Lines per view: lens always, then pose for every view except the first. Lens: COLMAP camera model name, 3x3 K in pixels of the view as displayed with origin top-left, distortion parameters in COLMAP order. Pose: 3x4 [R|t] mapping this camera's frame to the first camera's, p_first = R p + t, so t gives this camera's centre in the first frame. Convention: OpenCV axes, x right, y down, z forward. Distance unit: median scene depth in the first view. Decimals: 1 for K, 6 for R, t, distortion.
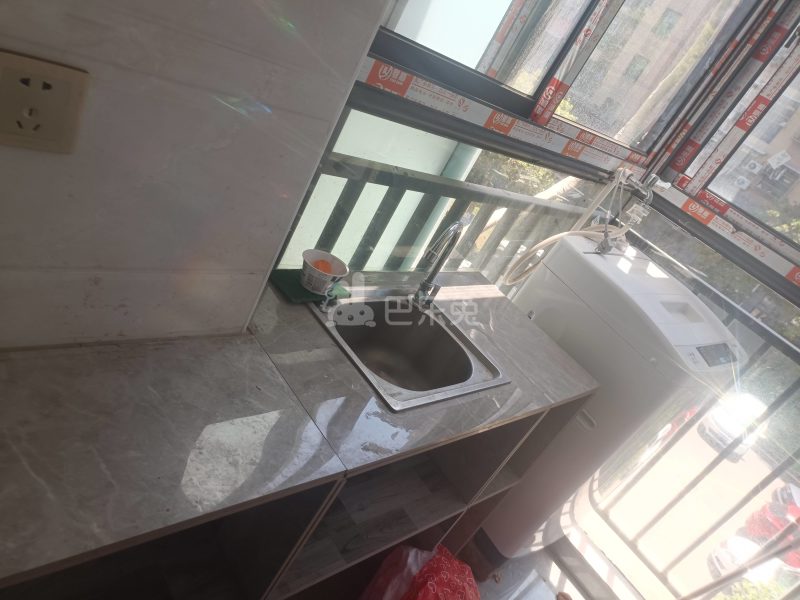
lens RADIAL K [[589.3, 0, 401.5], [0, 589.3, 297.7], [0, 0, 1]] dist [0.055285, -0.045611]
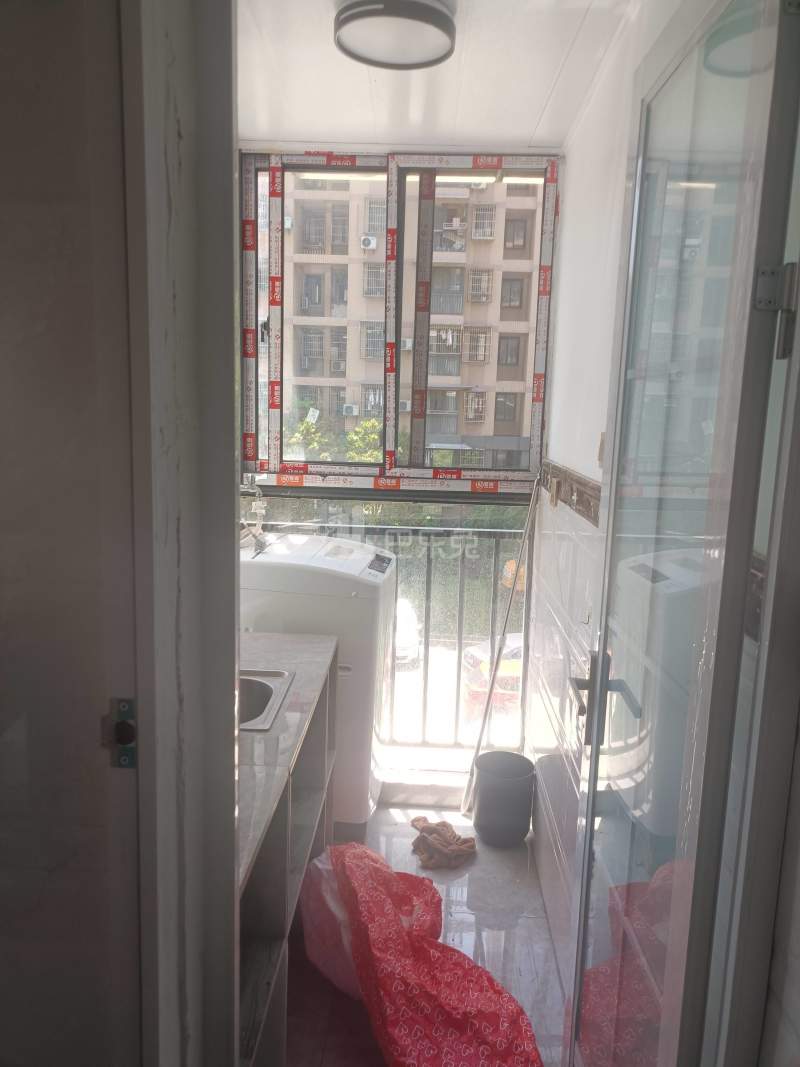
lens RADIAL K [[786.0, 0, 400.0], [0, 786.0, 533.5], [0, 0, 1]] dist [0.055285, -0.045611]
pose [[0.624682, -0.539006, 0.565017, -0.306267], [0.605522, 0.791239, 0.085349, -0.063042], [-0.493067, 0.288814, 0.820653, -0.356759]]
